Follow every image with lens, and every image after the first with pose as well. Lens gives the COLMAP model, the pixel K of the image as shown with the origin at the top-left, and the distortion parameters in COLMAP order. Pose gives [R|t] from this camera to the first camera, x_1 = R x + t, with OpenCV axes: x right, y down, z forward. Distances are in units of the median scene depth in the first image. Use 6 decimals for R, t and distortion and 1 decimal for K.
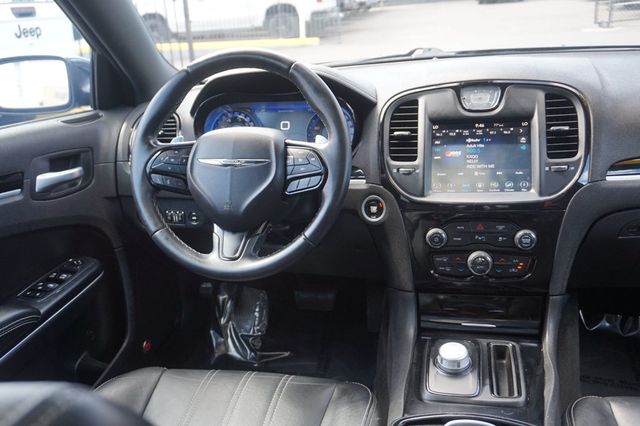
lens RADIAL K [[595.7, 0, 320.0], [0, 595.7, 213.0], [0, 0, 1]] dist [-0.005140, -0.000296]
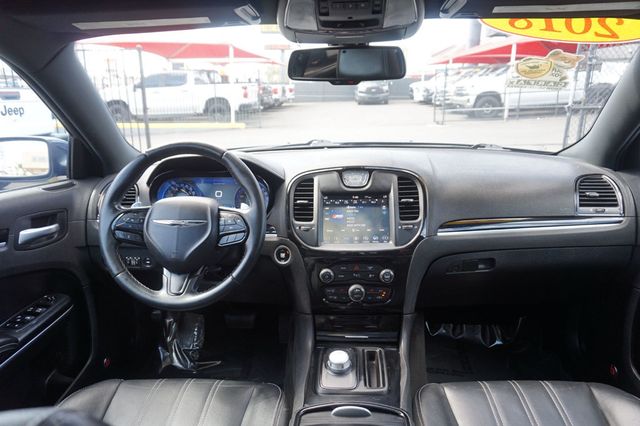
lens RADIAL K [[440.2, 0, 320.0], [0, 440.2, 213.0], [0, 0, 1]] dist [-0.029271, 0.033870]
pose [[0.985921, 0.005353, 0.167128, 0.003304], [0.008664, 0.996510, -0.083024, -0.019236], [-0.166989, 0.083303, 0.982433, -0.038929]]
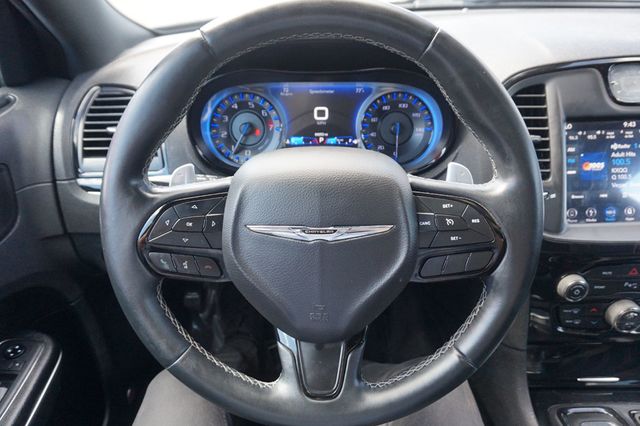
lens RADIAL K [[440.2, 0, 320.0], [0, 440.2, 213.0], [0, 0, 1]] dist [-0.029271, 0.033870]
pose [[0.969695, -0.081035, 0.230490, -0.211249], [0.029101, 0.974986, 0.220351, -0.167752], [-0.242580, -0.206966, 0.947797, 0.572446]]
